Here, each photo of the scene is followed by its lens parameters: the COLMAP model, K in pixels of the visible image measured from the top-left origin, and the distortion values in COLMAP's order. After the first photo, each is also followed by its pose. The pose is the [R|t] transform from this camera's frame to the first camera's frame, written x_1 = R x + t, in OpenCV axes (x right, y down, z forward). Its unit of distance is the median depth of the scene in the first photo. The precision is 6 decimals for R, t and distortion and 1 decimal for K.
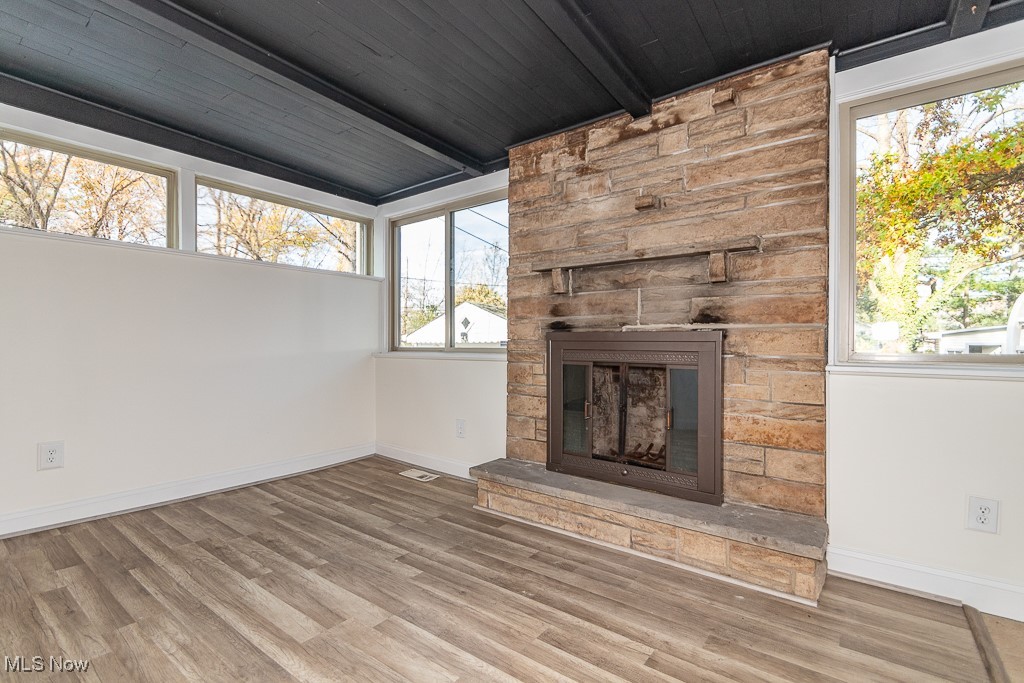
lens RADIAL K [[474.2, 0, 506.5], [0, 474.2, 344.6], [0, 0, 1]] dist [0.011318, -0.009878]
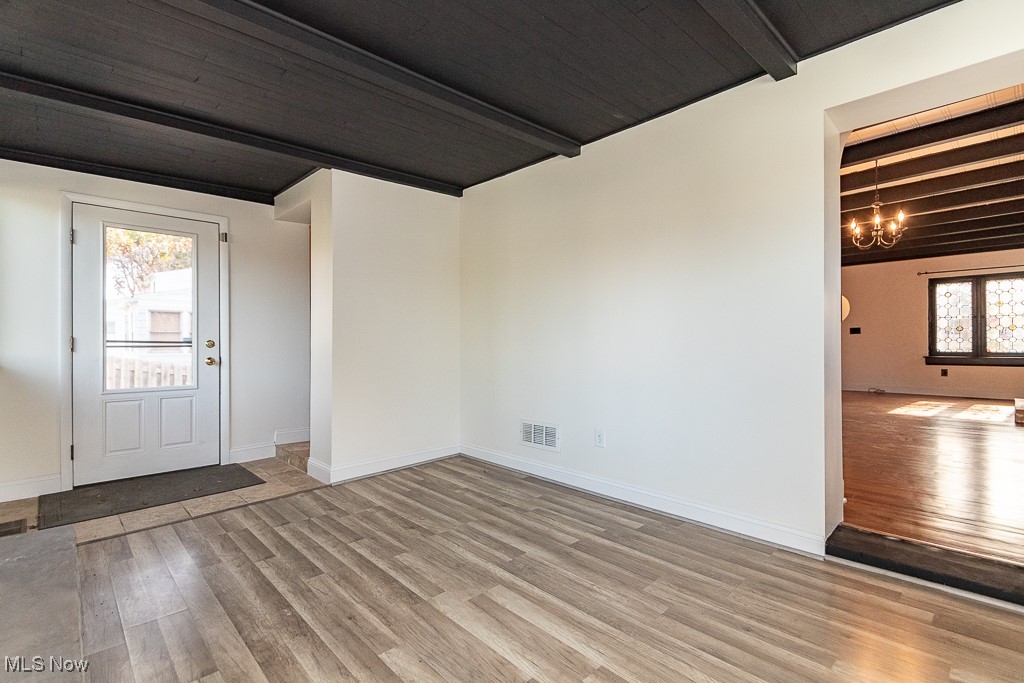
lens RADIAL K [[474.2, 0, 506.5], [0, 474.2, 344.6], [0, 0, 1]] dist [0.011318, -0.009878]
pose [[-0.987014, 0.000096, 0.160636, -0.448143], [0.000935, 0.999986, 0.005150, -0.015440], [-0.160633, 0.005233, -0.987000, 1.541973]]
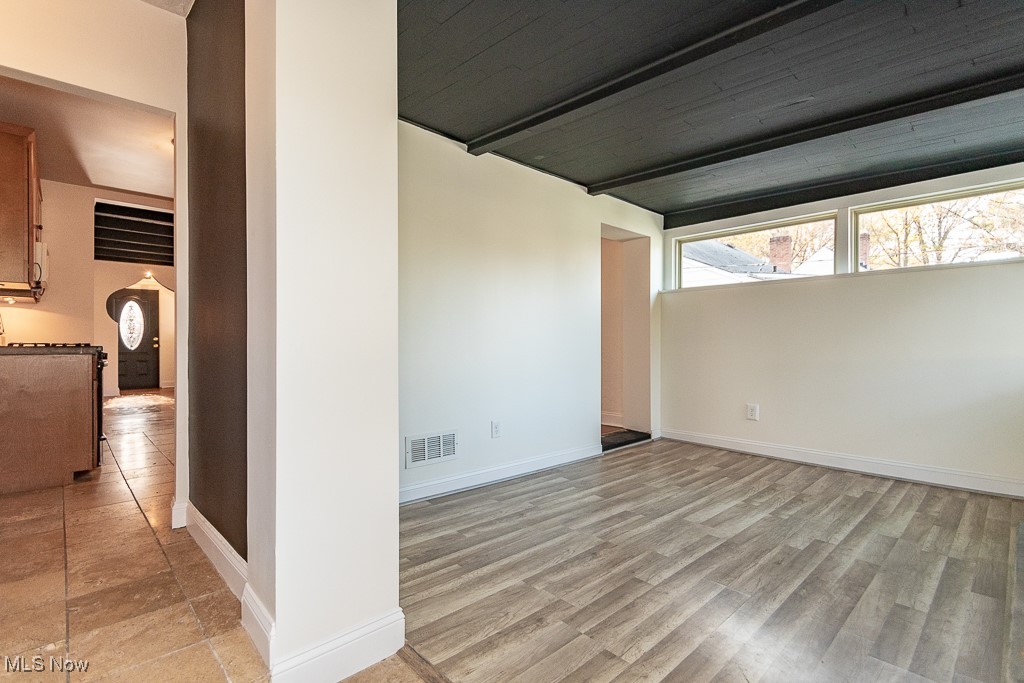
lens RADIAL K [[474.2, 0, 506.5], [0, 474.2, 344.6], [0, 0, 1]] dist [0.011318, -0.009878]
pose [[-0.168303, -0.003573, -0.985729, 0.956344], [-0.004593, 0.999985, -0.002841, -0.002005], [0.985725, 0.004049, -0.168317, 0.447325]]
